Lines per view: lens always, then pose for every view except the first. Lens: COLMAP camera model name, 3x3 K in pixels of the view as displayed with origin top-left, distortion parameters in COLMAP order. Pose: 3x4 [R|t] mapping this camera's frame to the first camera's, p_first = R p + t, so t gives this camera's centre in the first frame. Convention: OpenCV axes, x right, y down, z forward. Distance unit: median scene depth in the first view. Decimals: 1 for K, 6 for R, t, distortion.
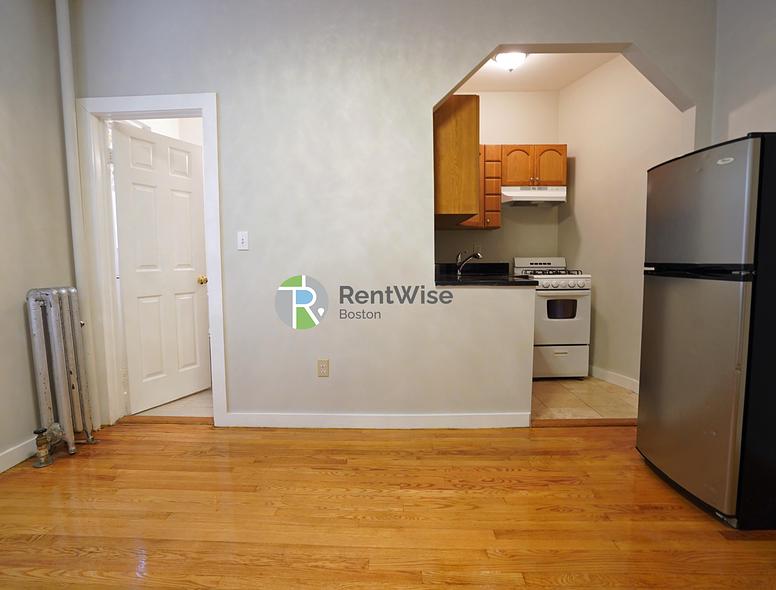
lens RADIAL K [[413.5, 0, 385.3], [0, 413.5, 295.7], [0, 0, 1]] dist [-0.065302, 0.029651]
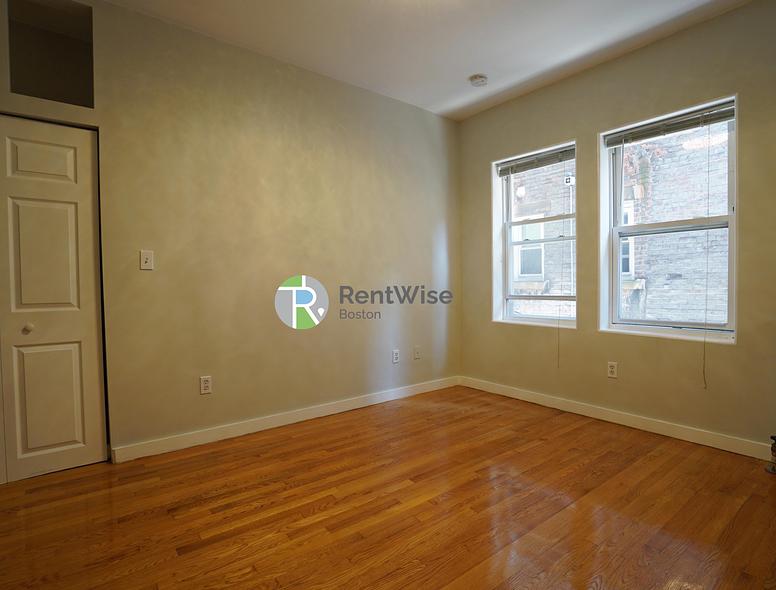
lens RADIAL K [[413.5, 0, 385.3], [0, 413.5, 295.7], [0, 0, 1]] dist [-0.065302, 0.029651]
pose [[-0.765478, 0.037191, -0.642386, 0.461025], [-0.039816, 0.993678, 0.104975, -0.078715], [0.642229, 0.105933, -0.759158, 0.918616]]
